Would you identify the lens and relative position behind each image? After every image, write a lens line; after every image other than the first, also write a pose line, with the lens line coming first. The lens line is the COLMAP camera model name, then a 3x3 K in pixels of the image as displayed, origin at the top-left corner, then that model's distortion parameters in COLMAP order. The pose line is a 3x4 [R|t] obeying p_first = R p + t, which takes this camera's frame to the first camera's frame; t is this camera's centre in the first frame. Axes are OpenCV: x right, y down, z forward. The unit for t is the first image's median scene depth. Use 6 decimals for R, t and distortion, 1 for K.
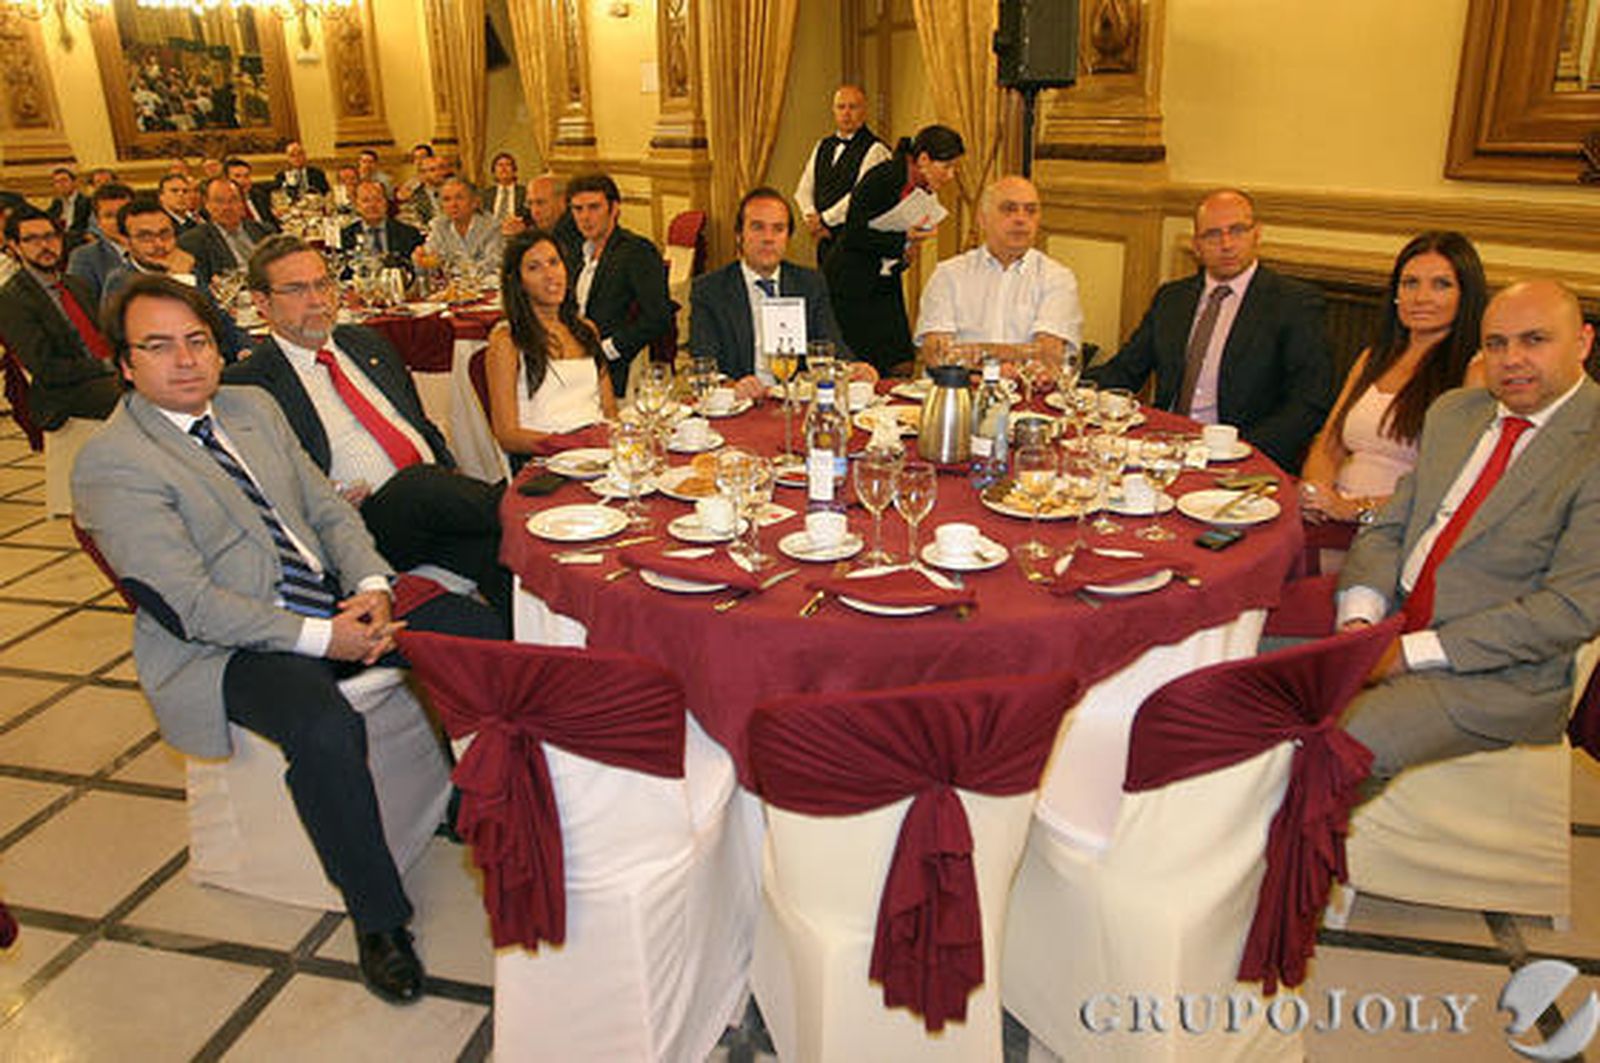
lens RADIAL K [[1151.8, 0, 795.0], [0, 1151.8, 529.5], [0, 0, 1]] dist [-0.053168, 0.031823]
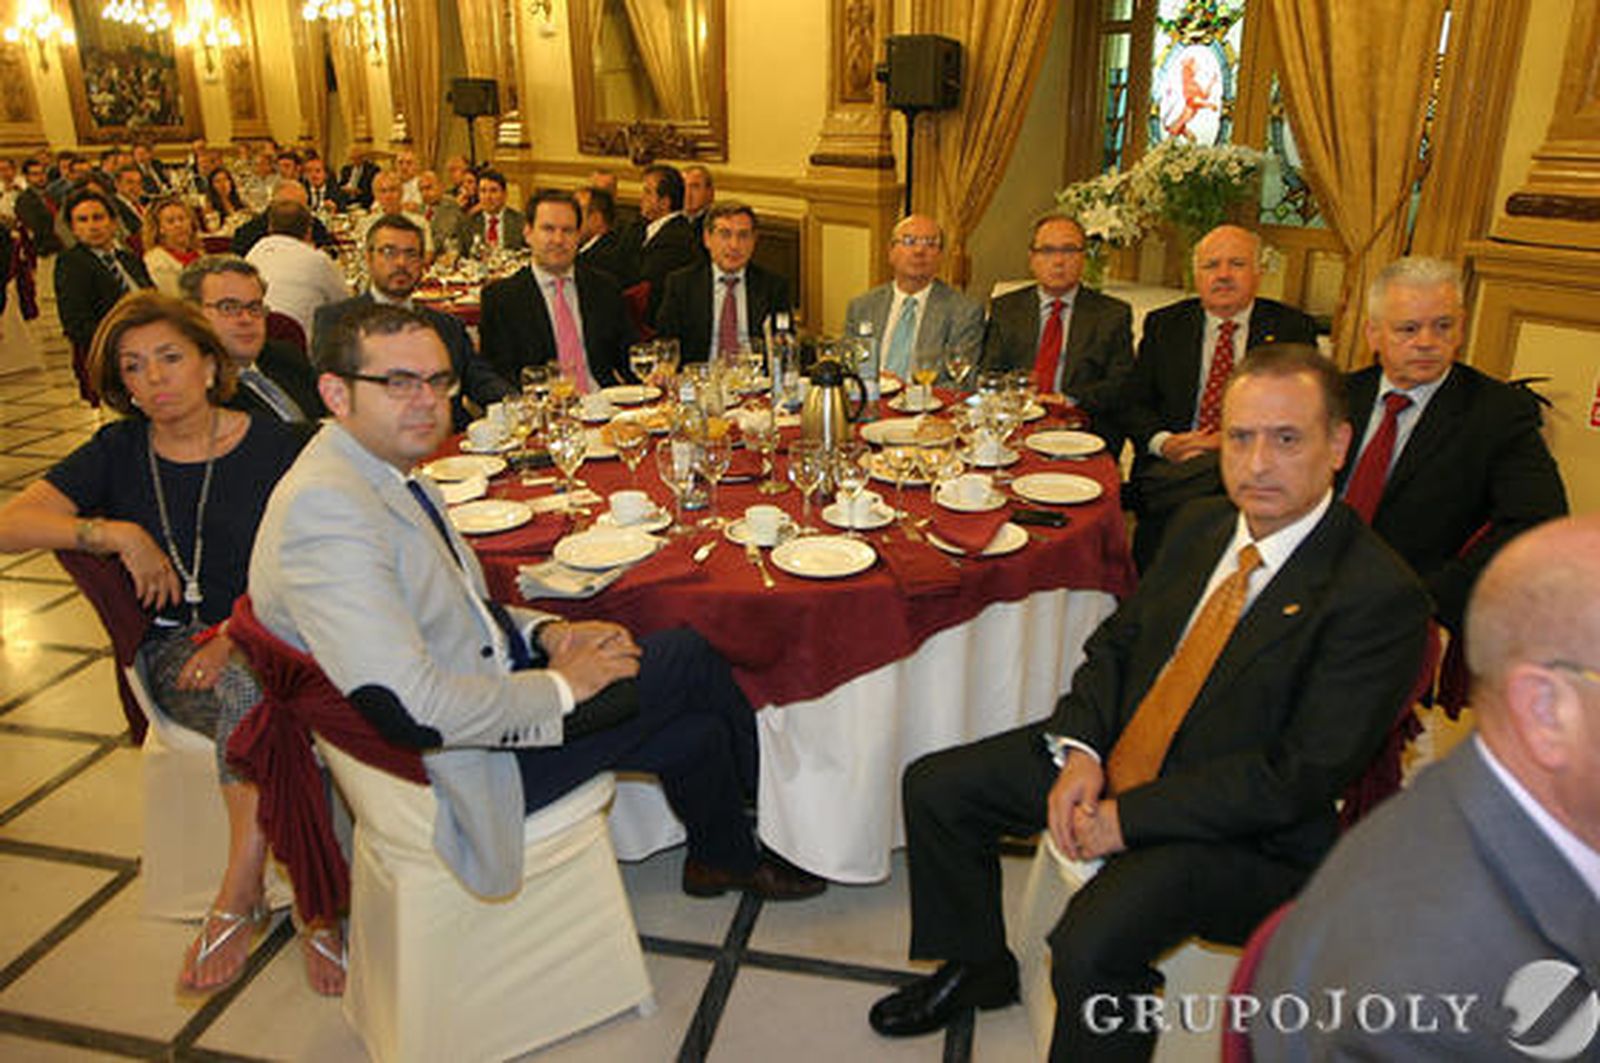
lens RADIAL K [[1151.8, 0, 796.1], [0, 1151.8, 528.1], [0, 0, 1]] dist [-0.053168, 0.031823]
pose [[0.999591, 0.014187, 0.024846, 0.305946], [-0.014043, 0.999884, -0.005974, 0.167279], [-0.024928, 0.005623, 0.999673, -0.491316]]
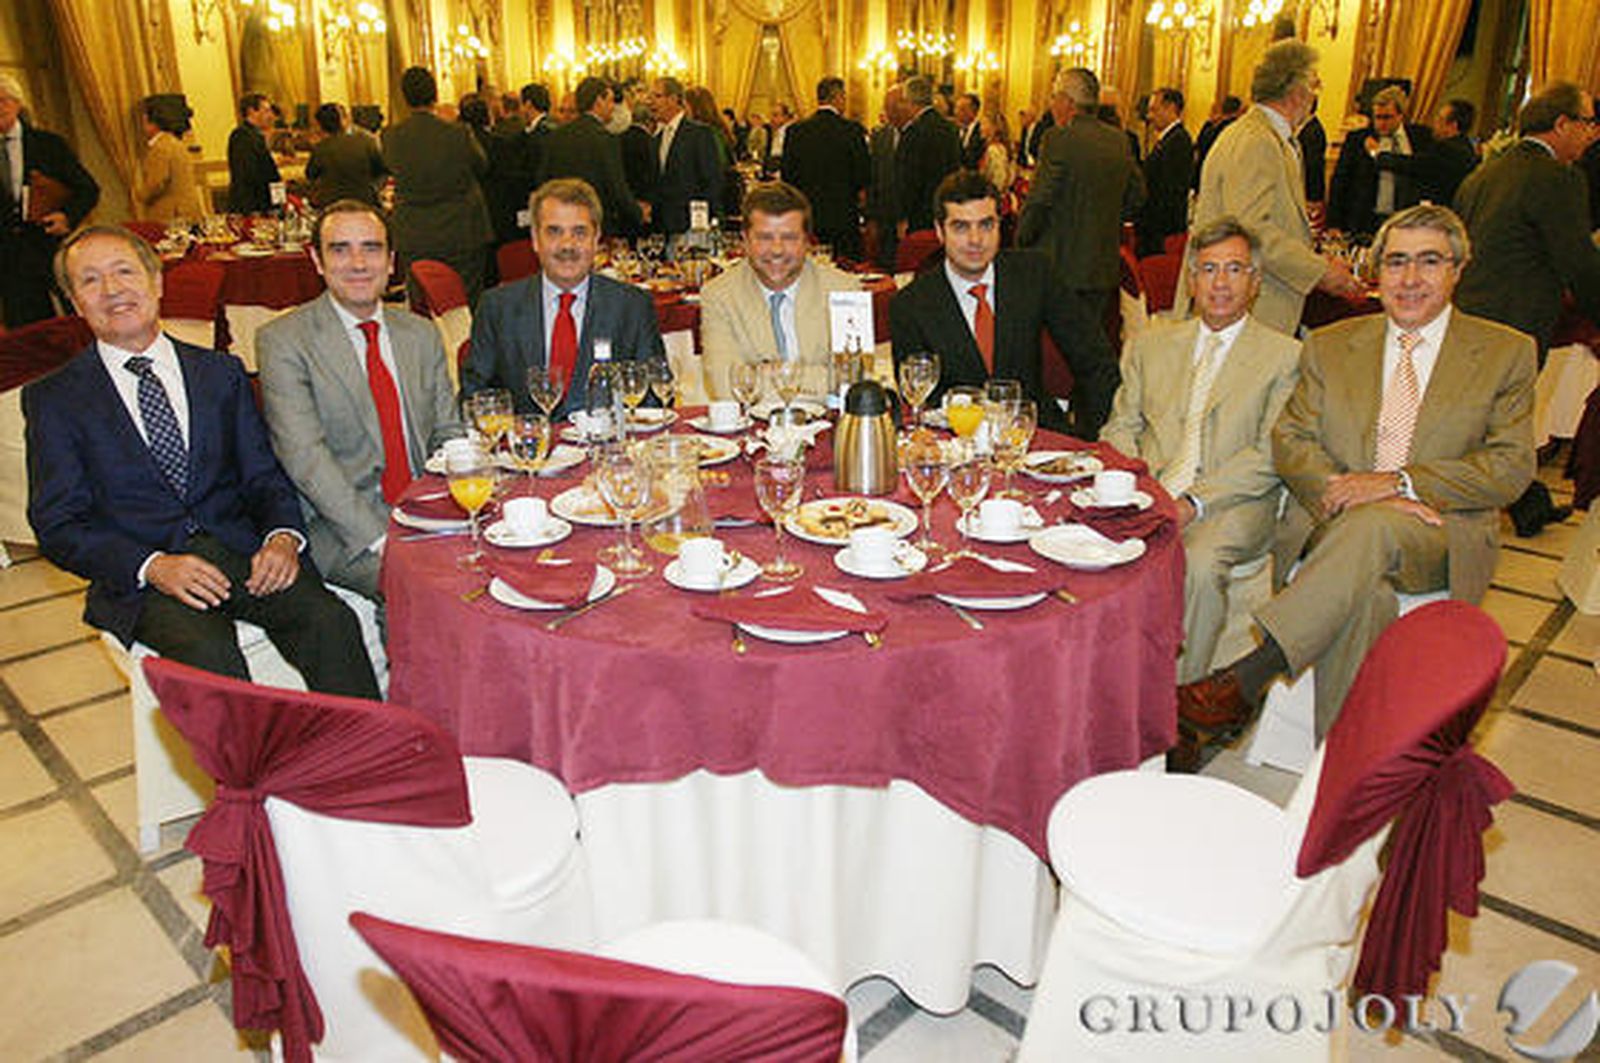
lens RADIAL K [[1151.8, 0, 805.1], [0, 1151.8, 527.1], [0, 0, 1]] dist [-0.053168, 0.031823]
pose [[0.864626, 0.189332, -0.465377, 0.450748], [-0.193637, 0.980295, 0.039060, 0.361028], [0.463602, 0.056342, 0.884250, -1.002787]]
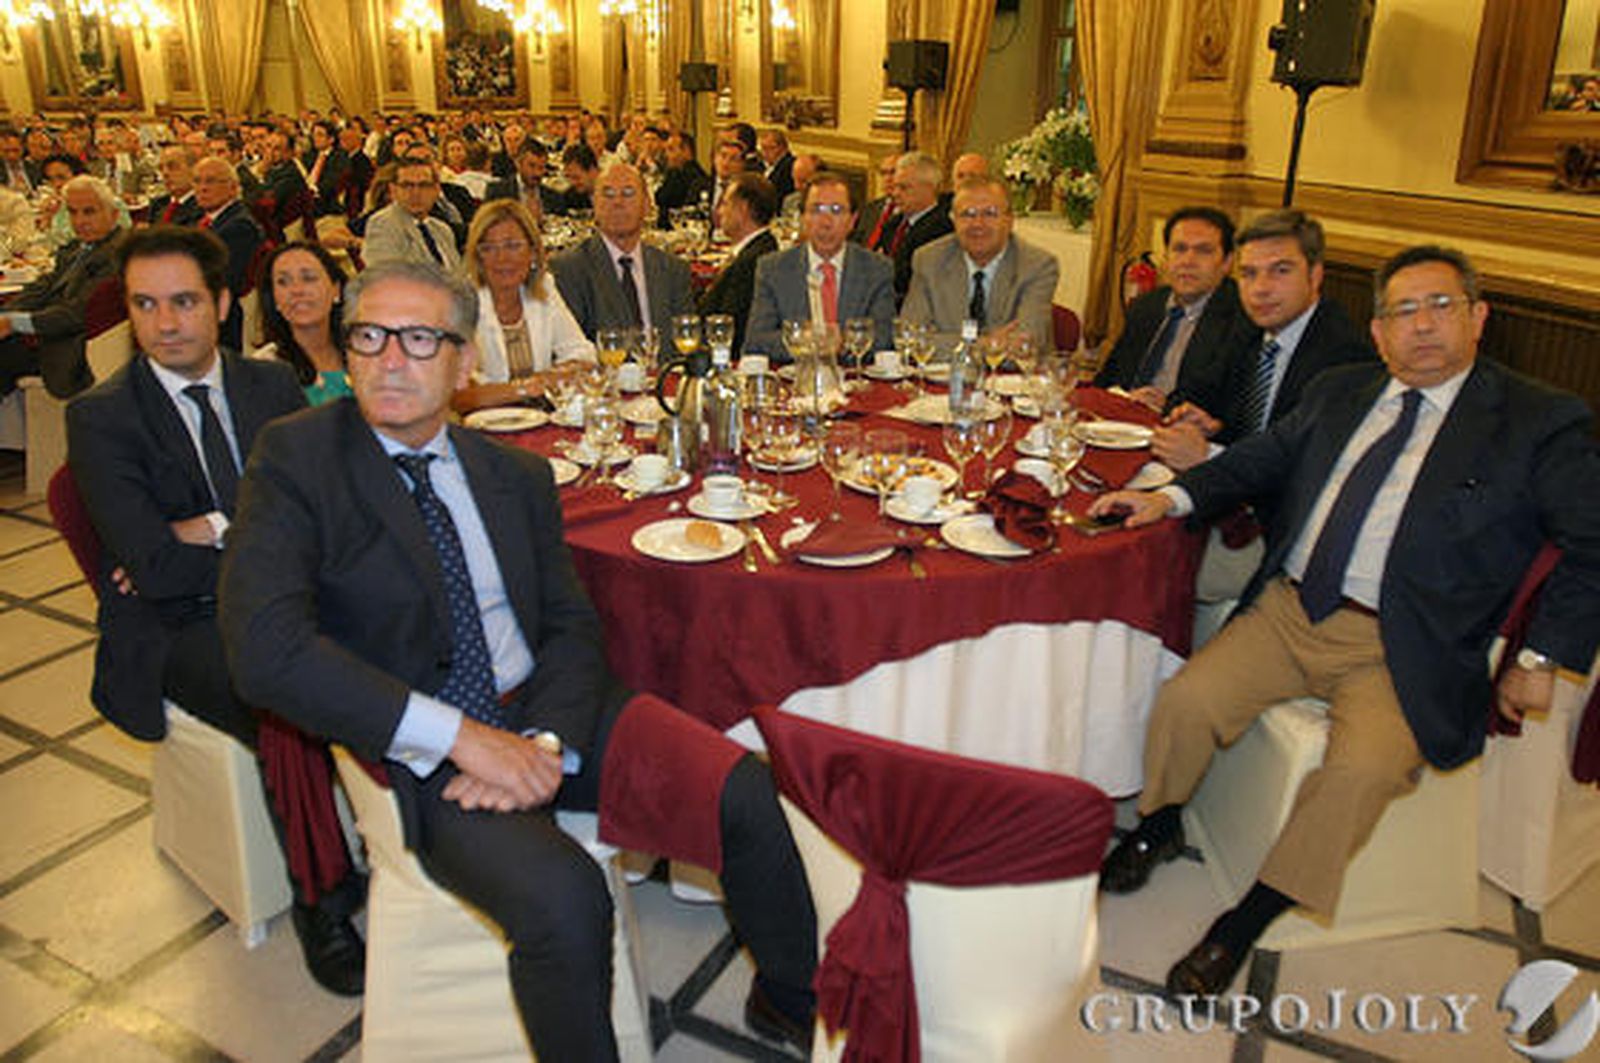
lens RADIAL K [[1151.8, 0, 805.0], [0, 1151.8, 529.0], [0, 0, 1]] dist [-0.053168, 0.031823]
pose [[0.969630, 0.118965, -0.213694, 0.479552], [-0.116654, 0.992896, 0.023438, 0.248158], [0.214964, 0.002202, 0.976619, -0.715020]]
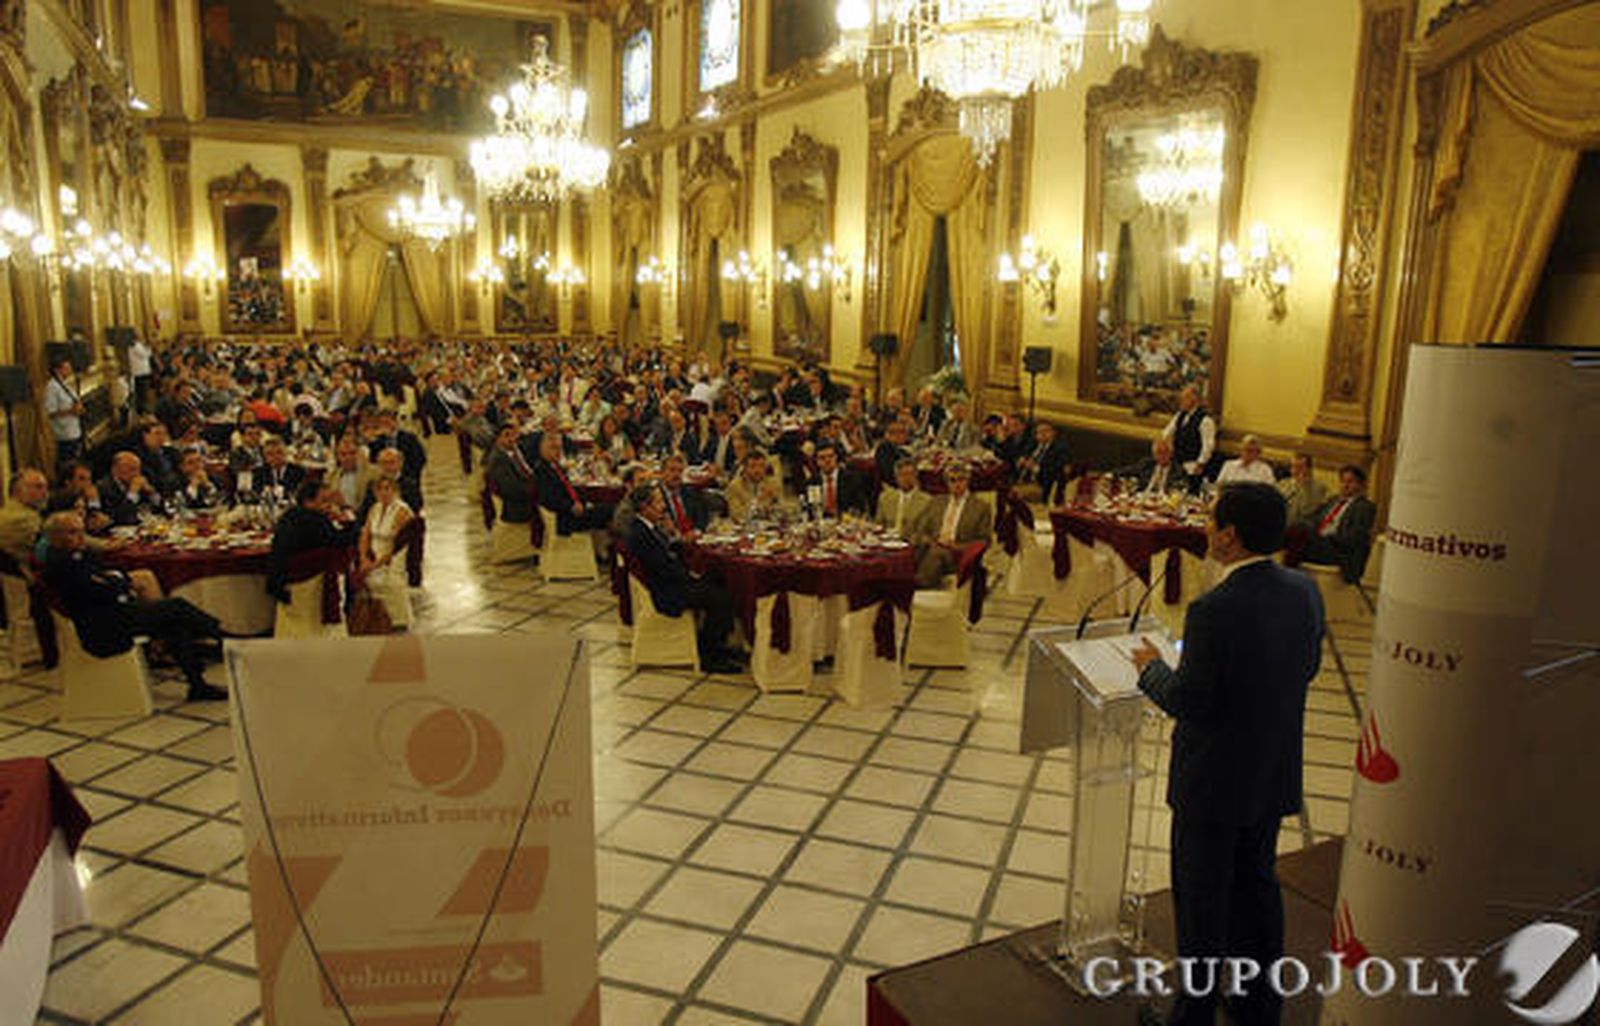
lens RADIAL K [[1135.9, 0, 791.4], [0, 1135.9, 510.9], [0, 0, 1]] dist [-0.029561, 0.011070]
pose [[0.992473, 0.065153, -0.103699, 0.417365], [-0.080904, 0.984474, -0.155772, 0.455101], [0.091939, 0.162989, 0.982335, -1.522687]]
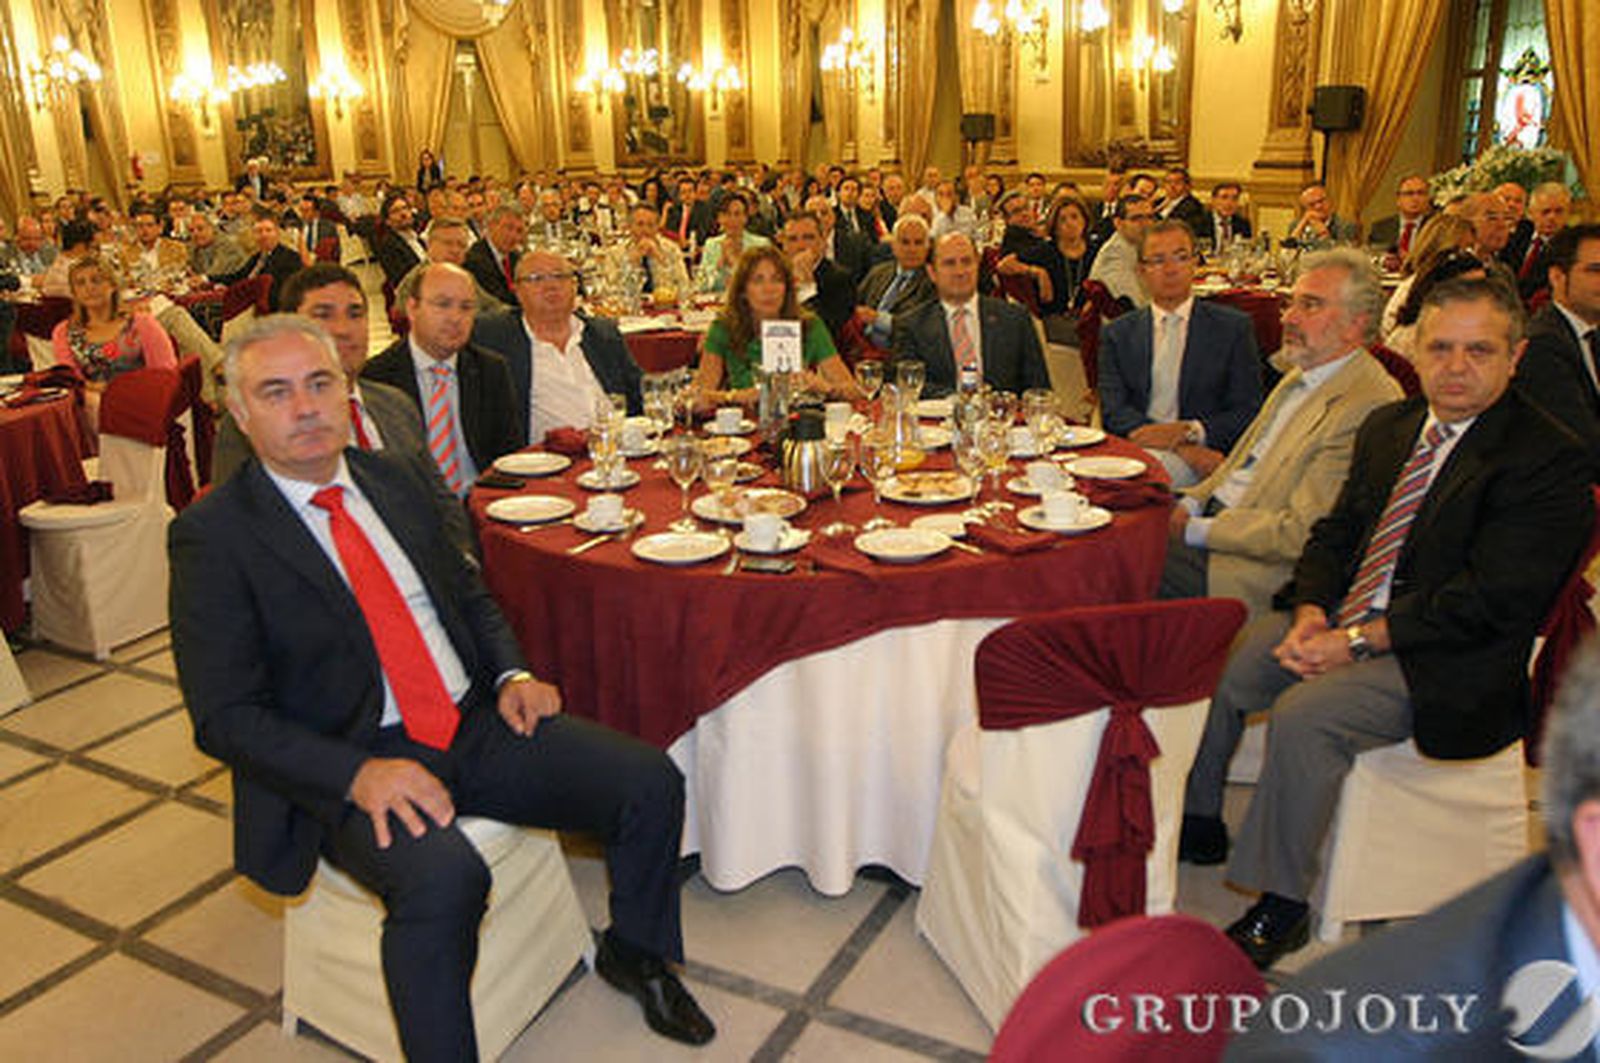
lens RADIAL K [[1248.4, 0, 802.7], [0, 1248.4, 533.4], [0, 0, 1]] dist [-0.052758, 0.049478]
pose [[0.967124, 0.076529, -0.242517, 0.245857], [-0.087367, 0.995588, -0.034239, 0.313002], [0.238827, 0.054302, 0.969543, -0.877828]]
